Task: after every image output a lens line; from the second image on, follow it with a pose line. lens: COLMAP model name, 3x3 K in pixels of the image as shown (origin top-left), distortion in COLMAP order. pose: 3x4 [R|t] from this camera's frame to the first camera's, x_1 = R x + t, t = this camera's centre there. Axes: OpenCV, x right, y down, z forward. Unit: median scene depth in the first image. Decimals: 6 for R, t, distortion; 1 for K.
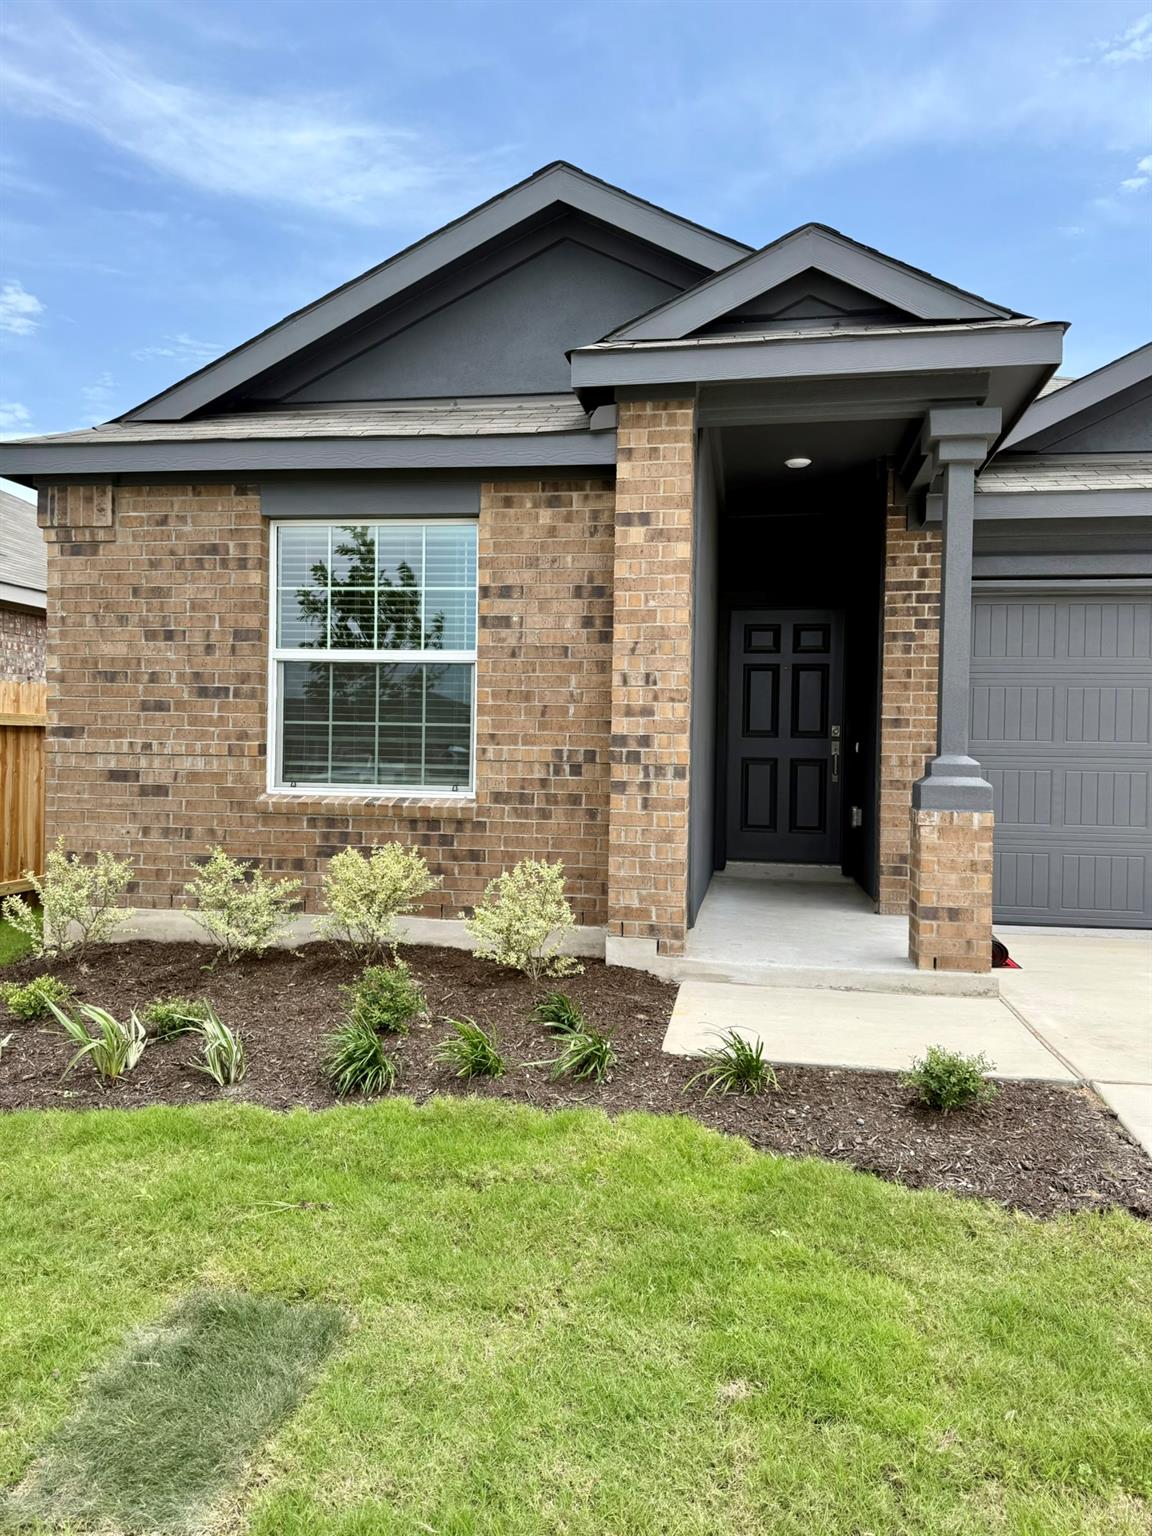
lens RADIAL K [[1084.0, 0, 584.3], [0, 1084.0, 770.4], [0, 0, 1]] dist [0.167956, 0.000070]
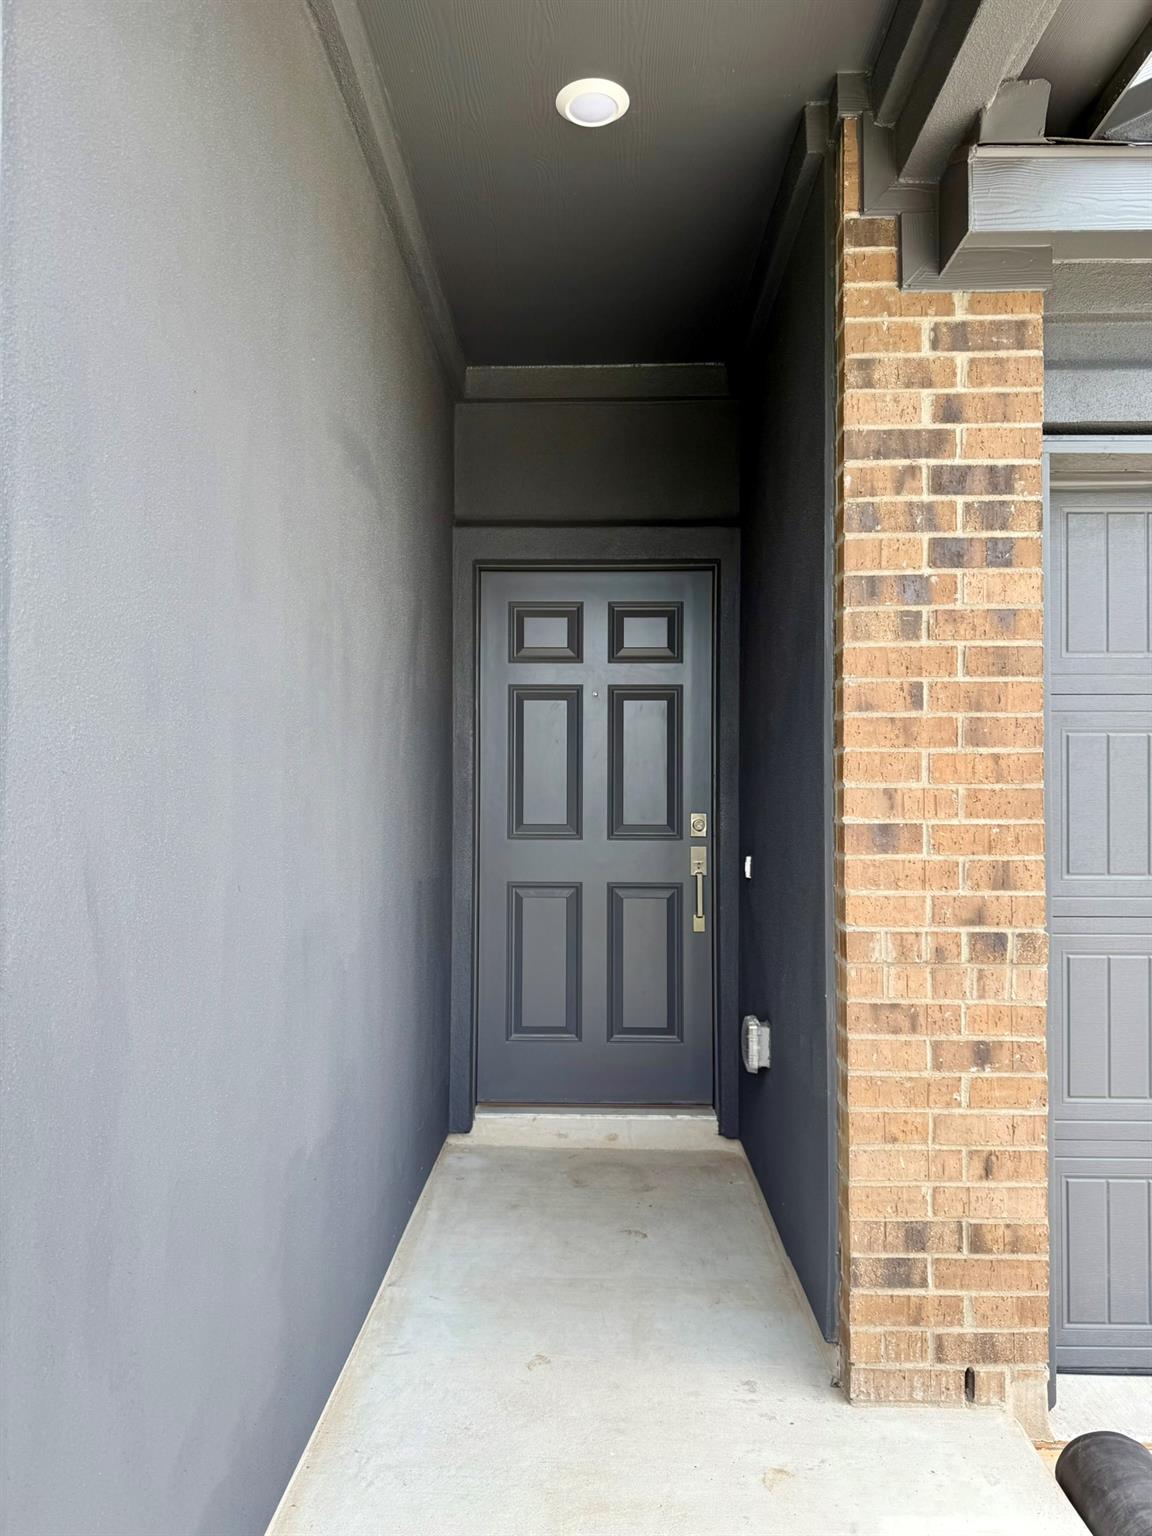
lens RADIAL K [[1084.0, 0, 584.3], [0, 1084.0, 770.4], [0, 0, 1]] dist [0.167956, 0.000070]
pose [[0.989865, -0.007055, 0.141835, 0.156903], [0.013057, 0.999056, -0.041430, -0.056631], [-0.141409, 0.042862, 0.989023, 0.743036]]
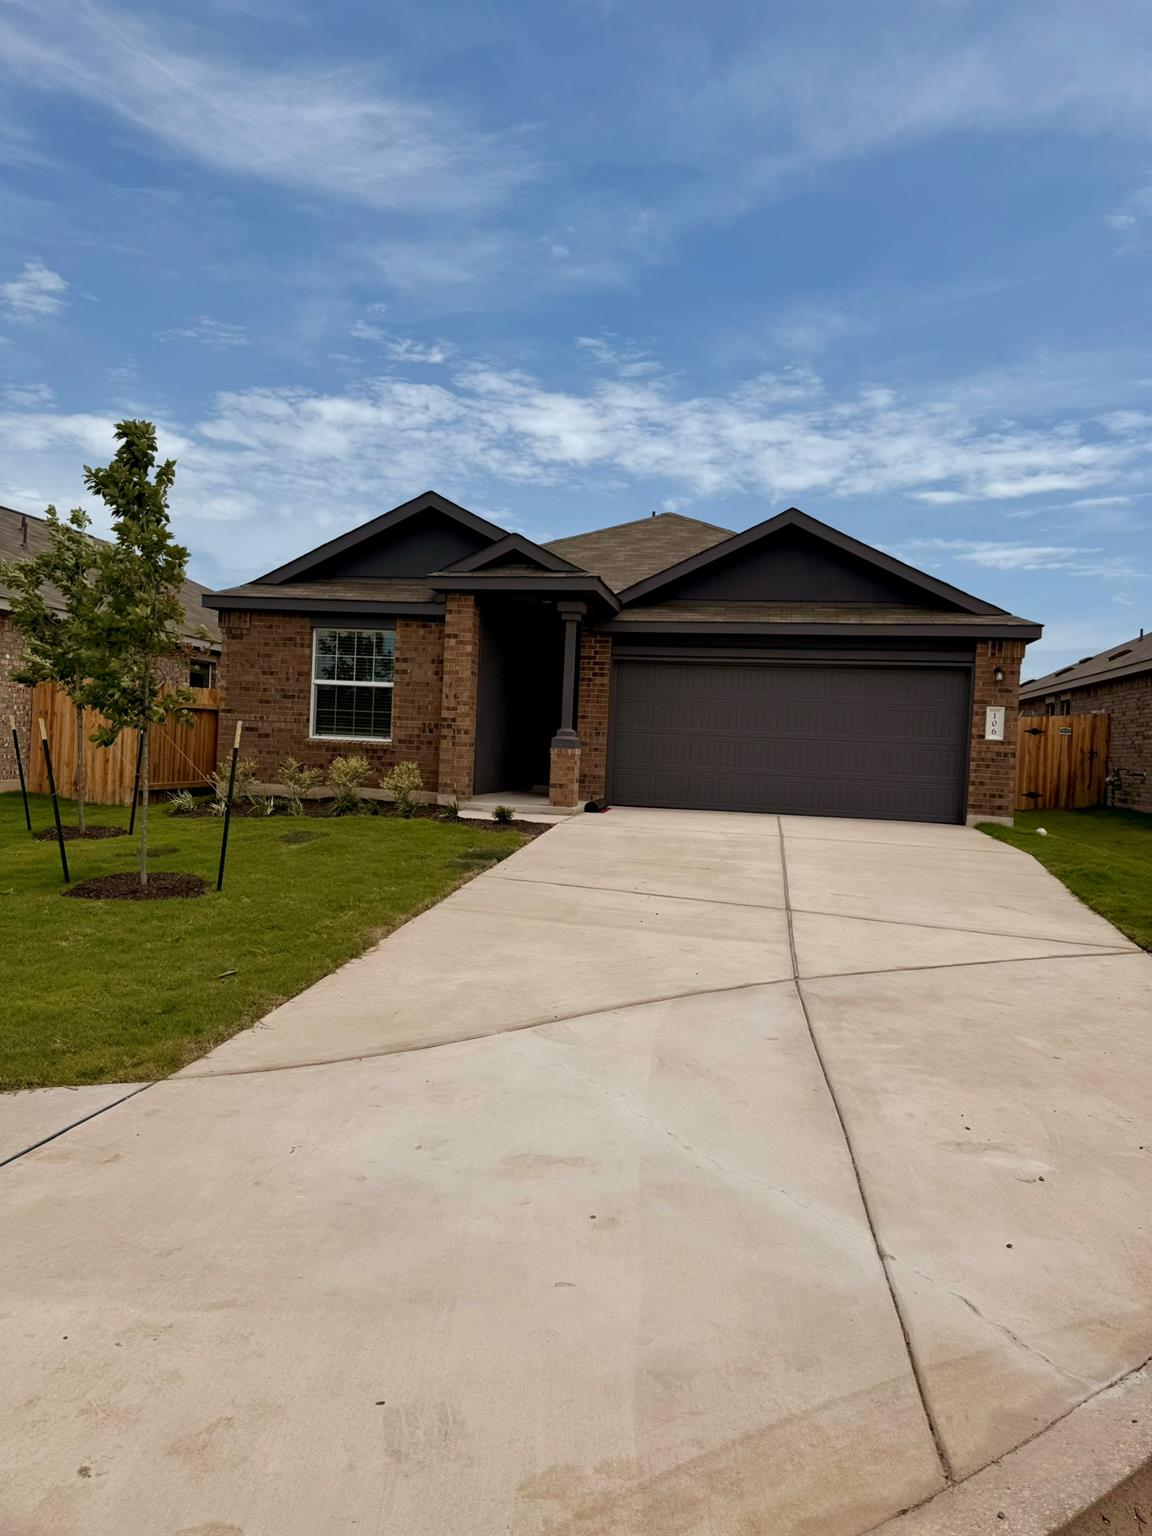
lens RADIAL K [[1076.9, 0, 533.0], [0, 1076.9, 768.8], [0, 0, 1]] dist [0.341940, 0.192319]
pose [[0.998326, 0.026915, -0.051190, 0.327485], [-0.026899, 0.999638, 0.000996, 0.071146], [0.051198, 0.000383, 0.998688, -1.370745]]
